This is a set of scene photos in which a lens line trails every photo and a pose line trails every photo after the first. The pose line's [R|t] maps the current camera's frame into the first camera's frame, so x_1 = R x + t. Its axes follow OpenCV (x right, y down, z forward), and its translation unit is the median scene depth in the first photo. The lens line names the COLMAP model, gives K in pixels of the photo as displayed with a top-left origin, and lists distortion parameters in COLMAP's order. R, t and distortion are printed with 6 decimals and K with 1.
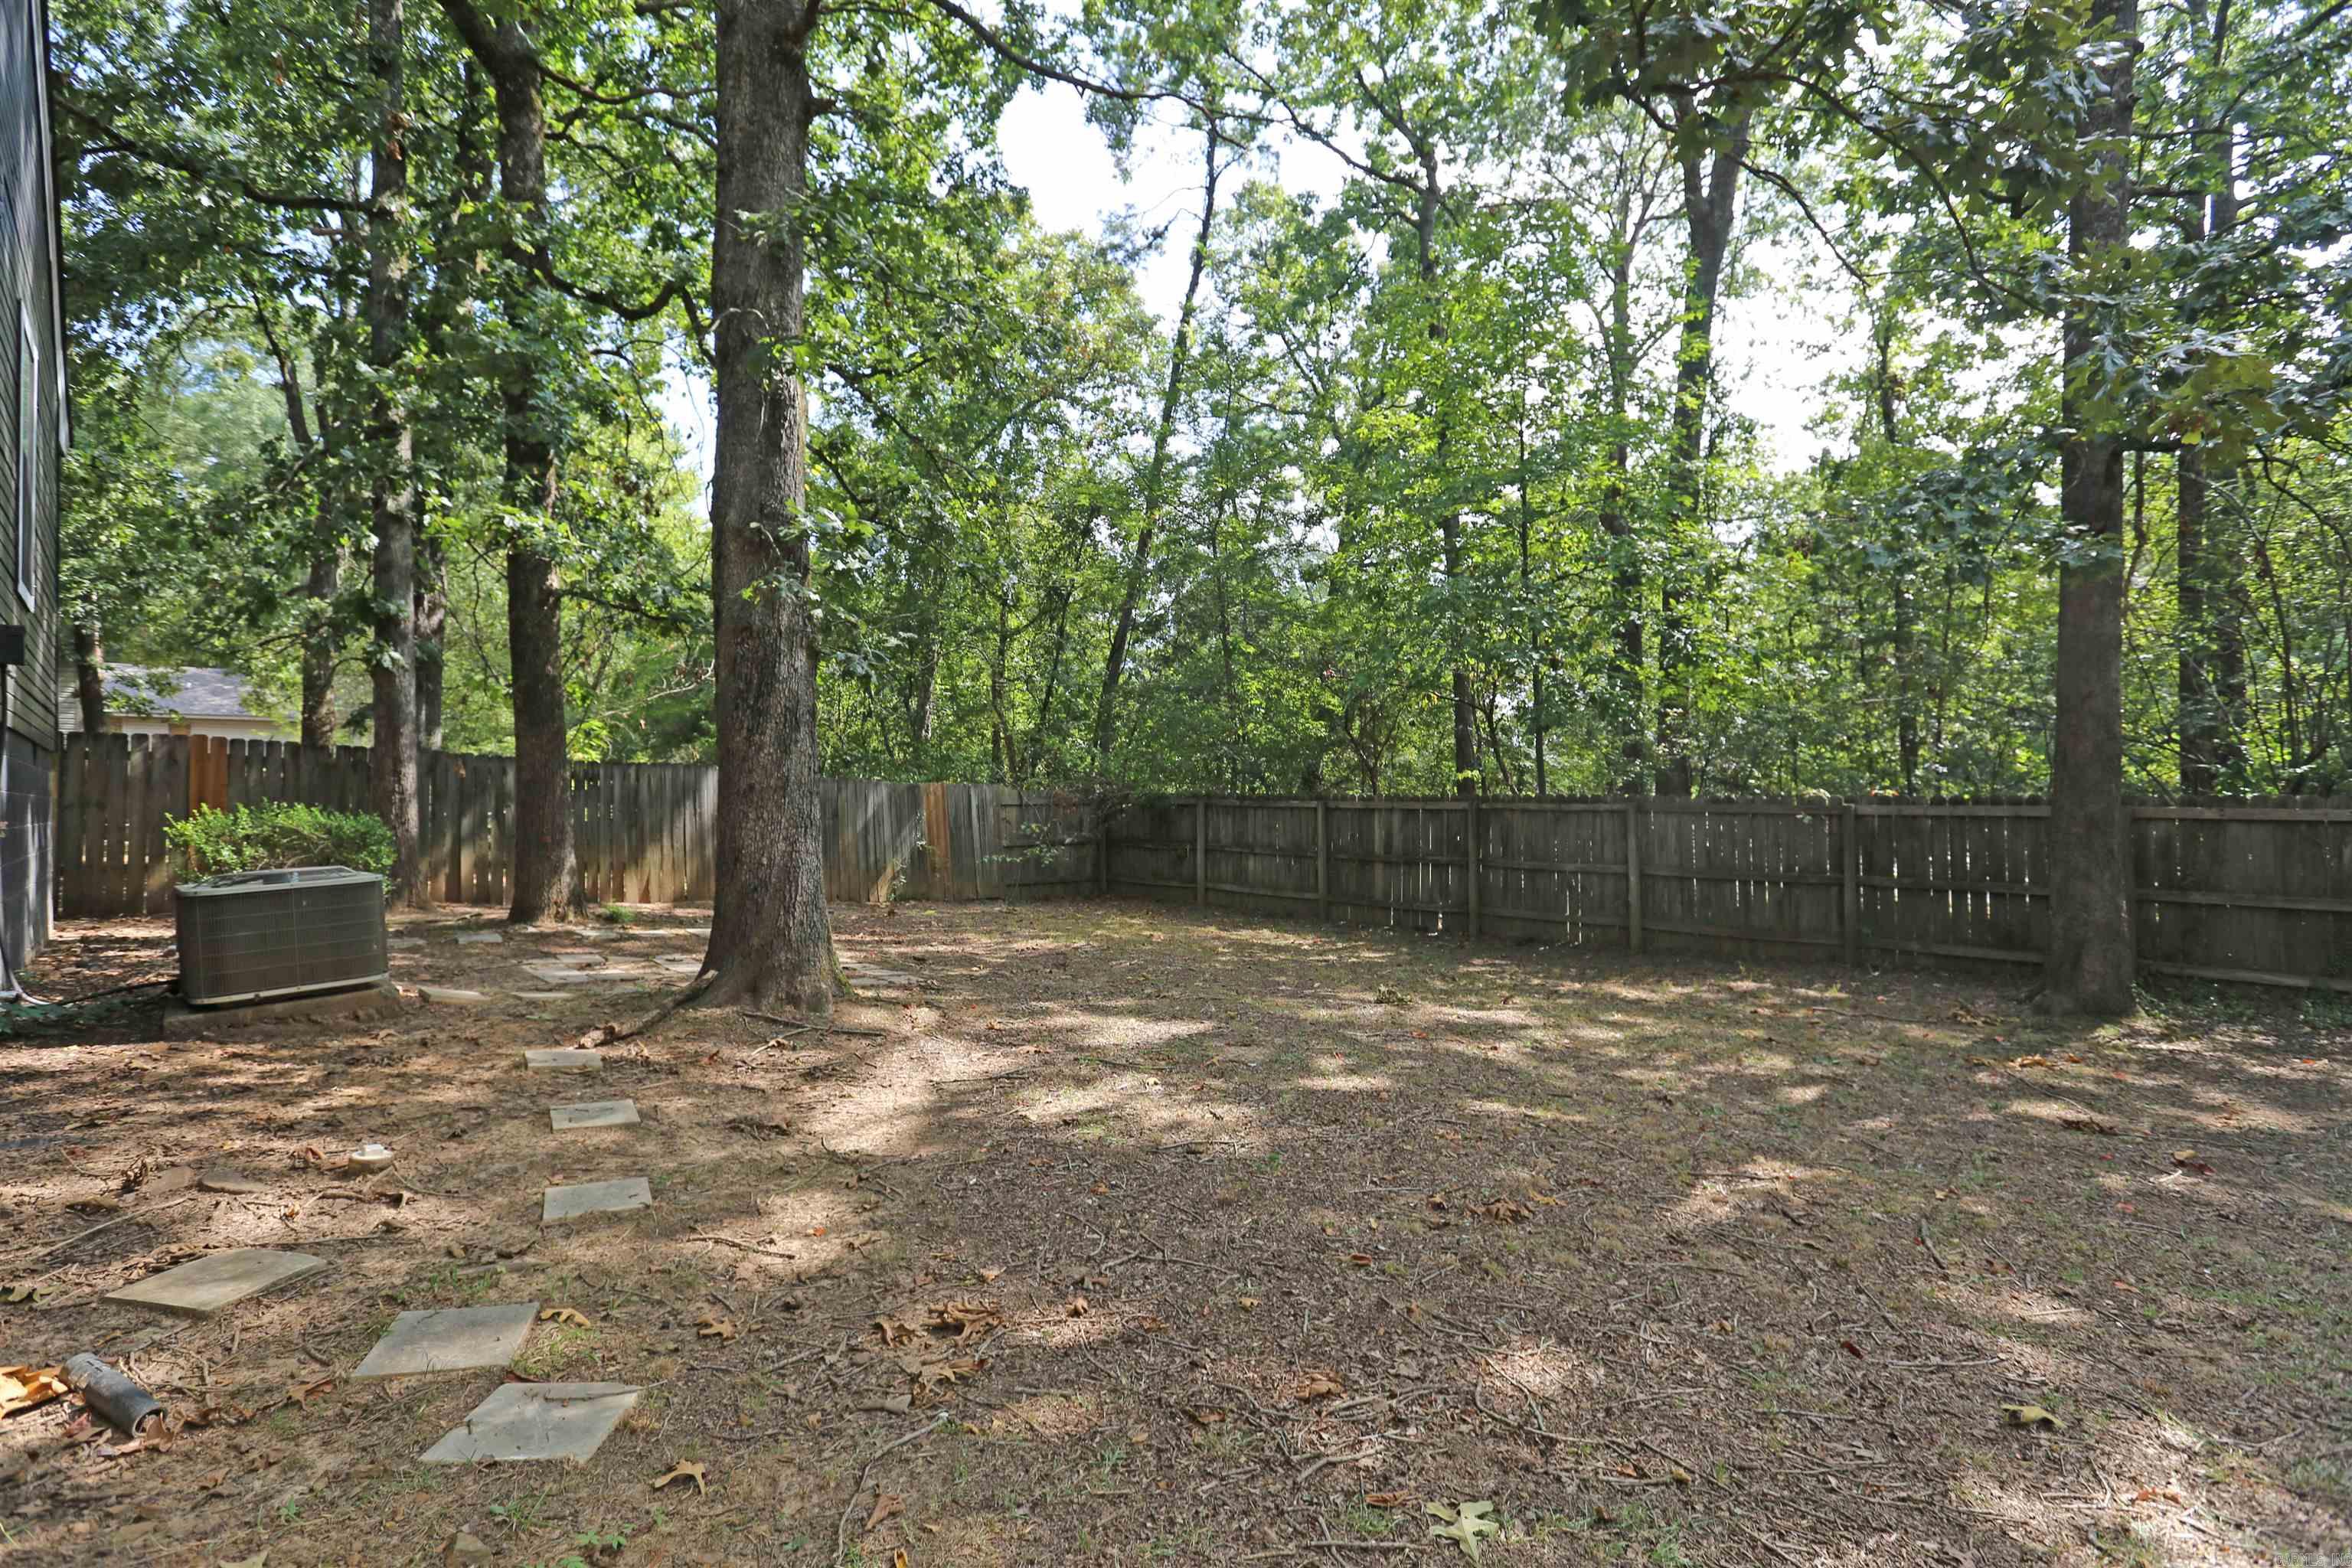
lens RADIAL K [[1056.1, 0, 1168.6], [0, 1056.1, 765.1], [0, 0, 1]] dist [-0.062436, 0.016304]
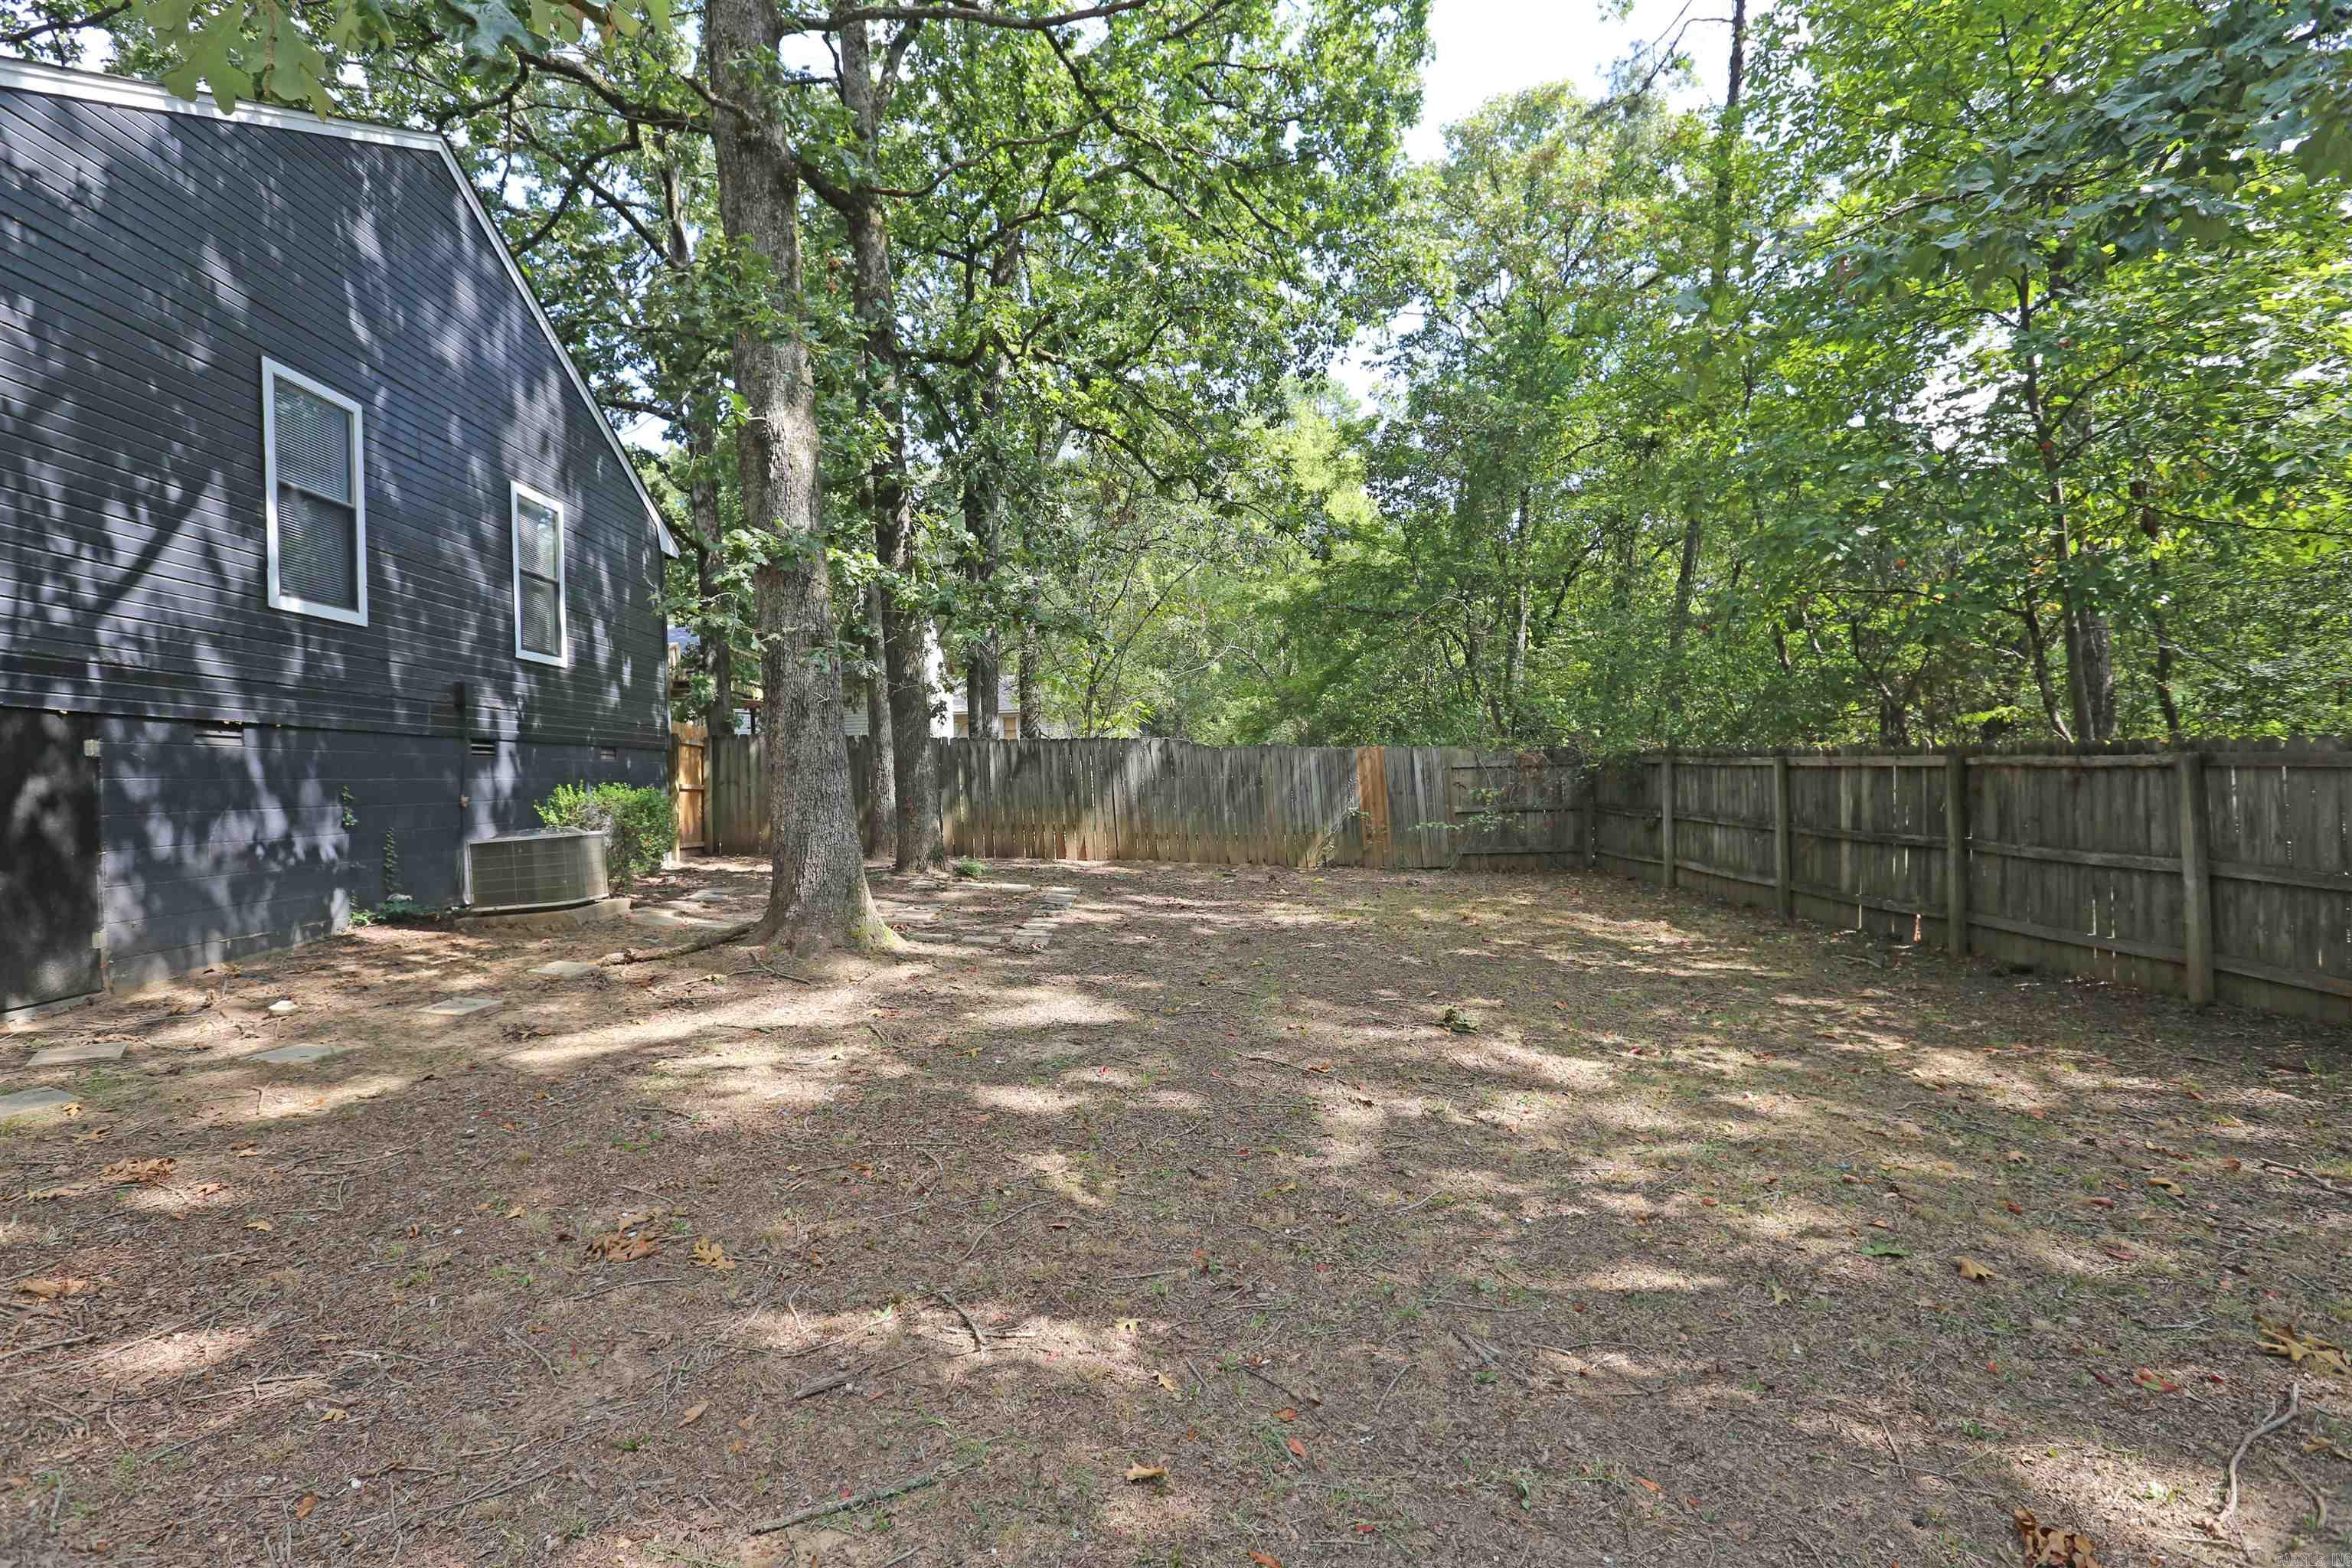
lens RADIAL K [[1056.1, 0, 1168.6], [0, 1056.1, 765.1], [0, 0, 1]] dist [-0.062436, 0.016304]
pose [[0.750624, -0.019250, -0.660449, 0.360233], [0.043138, 0.998871, 0.019914, 0.007315], [0.659320, -0.043438, 0.750606, 0.192028]]
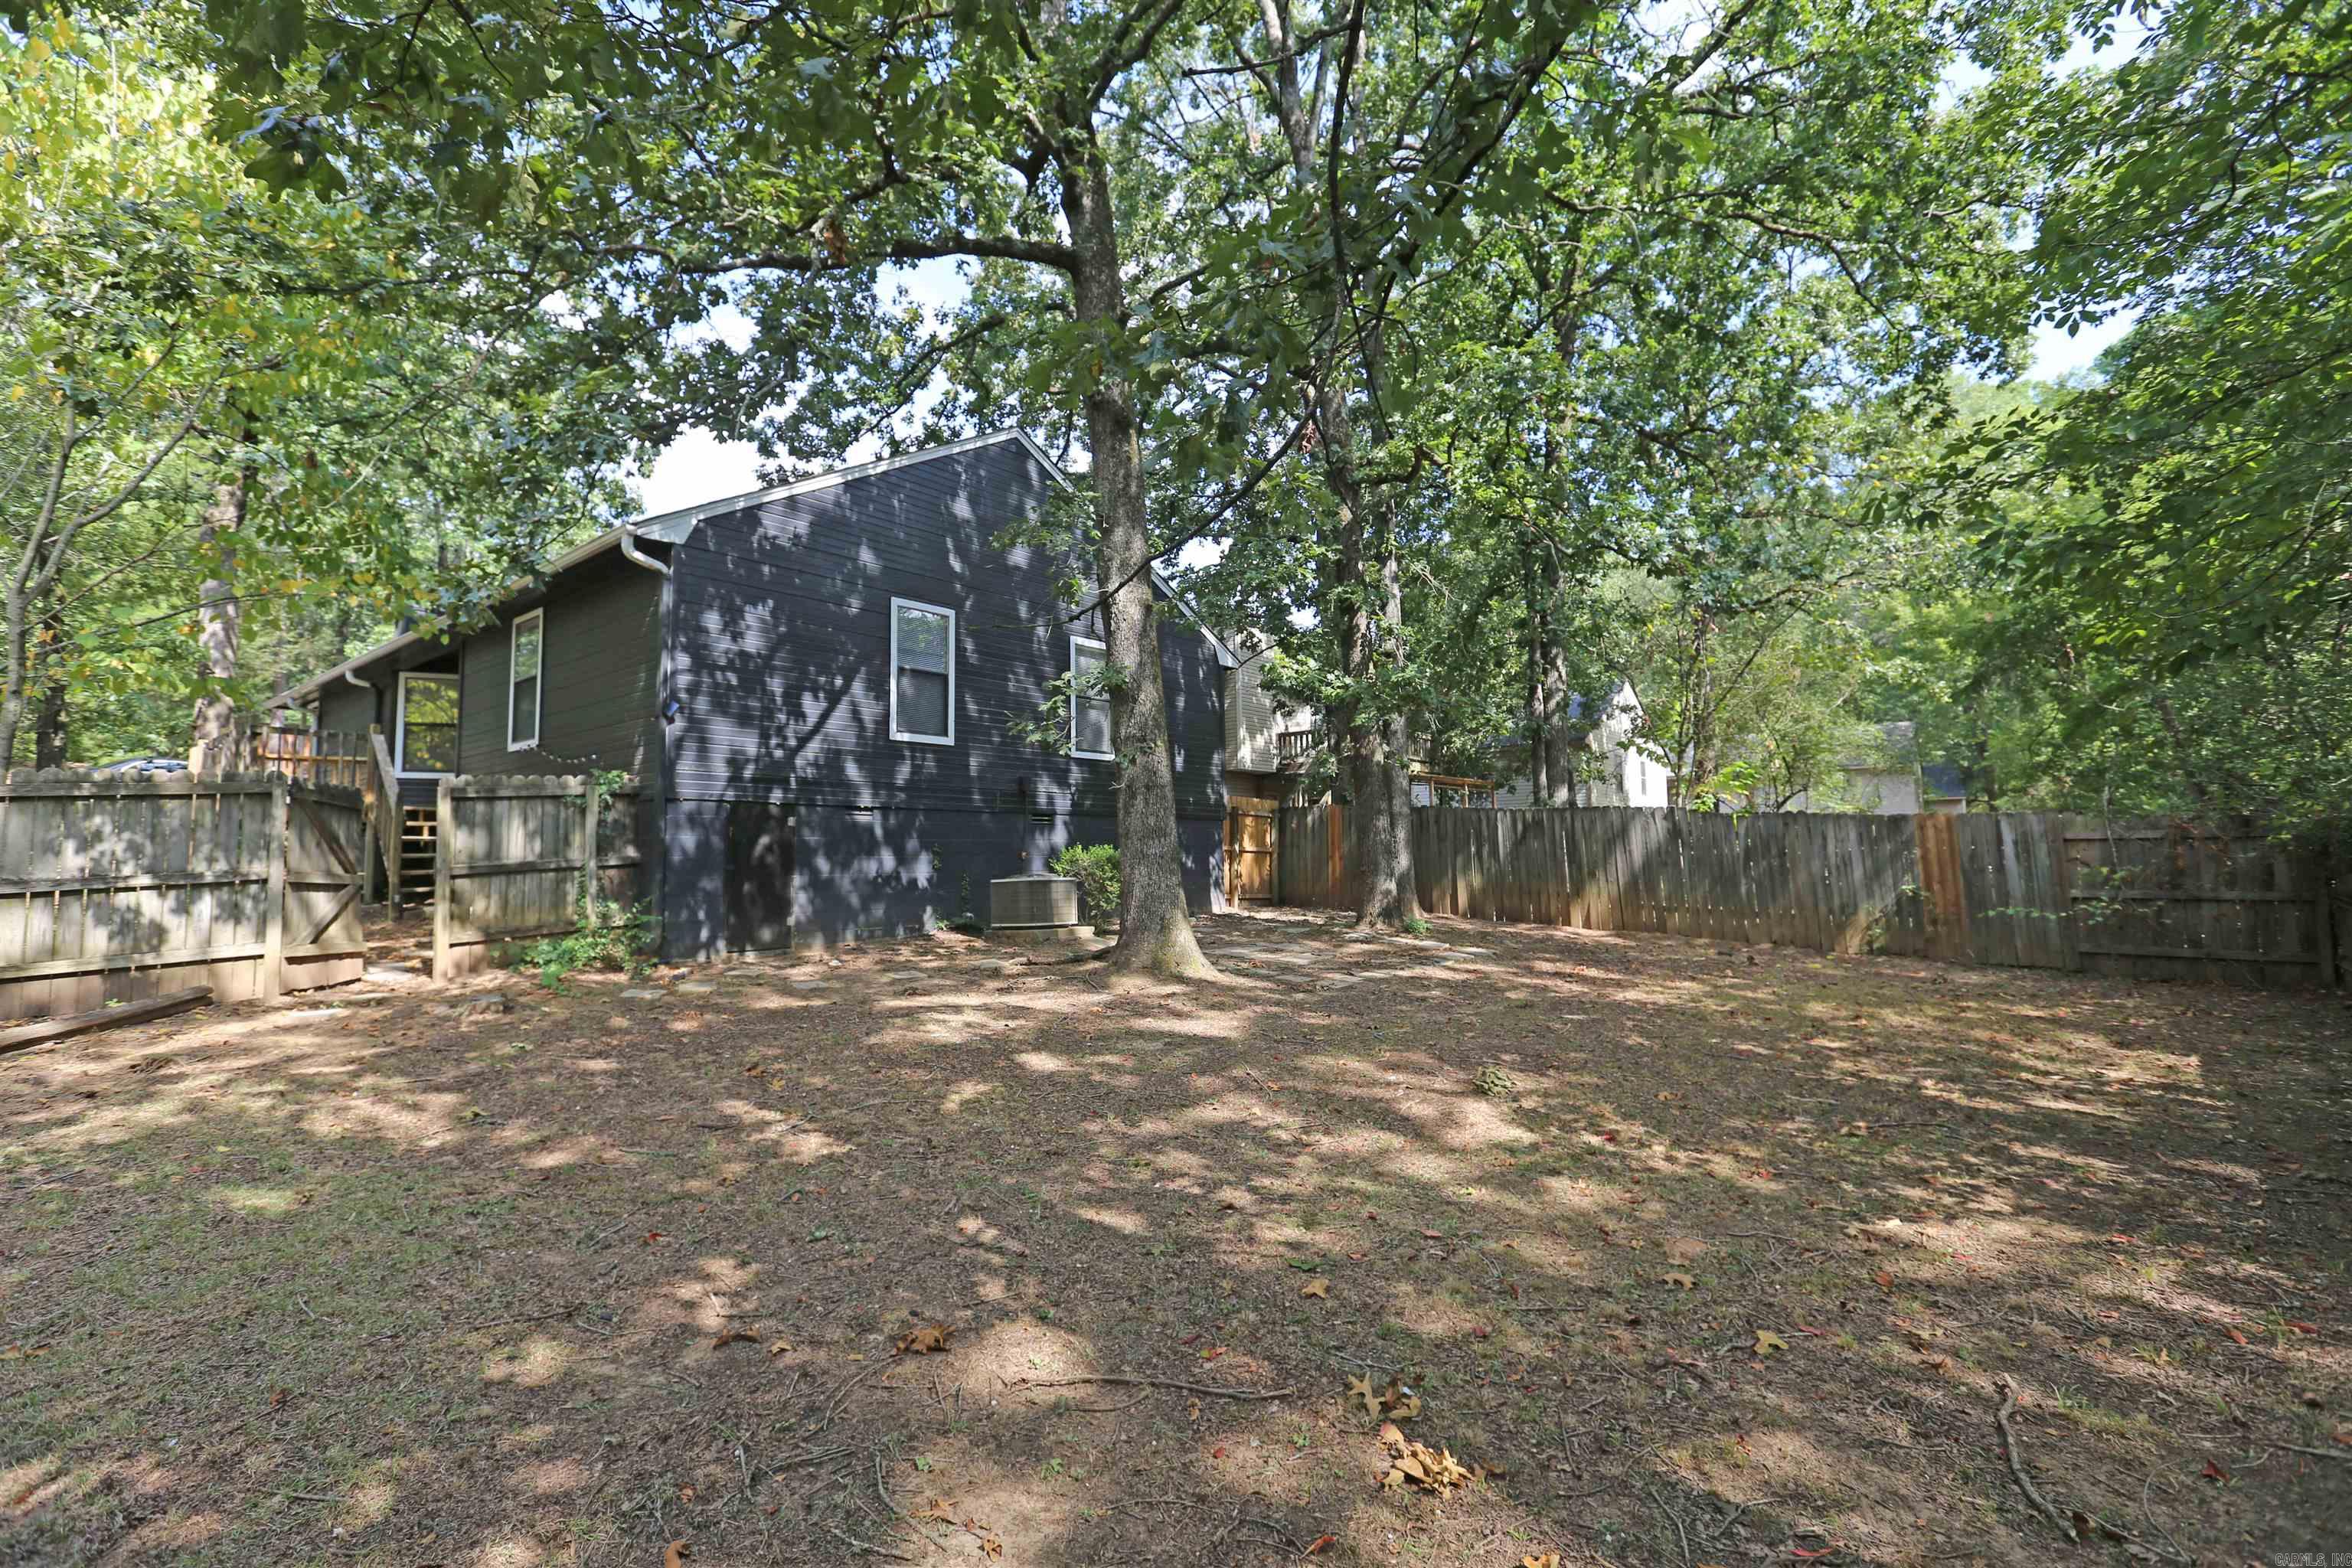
lens RADIAL K [[1056.1, 0, 1168.6], [0, 1056.1, 765.1], [0, 0, 1]] dist [-0.062436, 0.016304]
pose [[0.105922, -0.076782, -0.991406, 0.636713], [0.038754, 0.996576, -0.073042, 0.018555], [0.993619, -0.030684, 0.108535, 0.432575]]
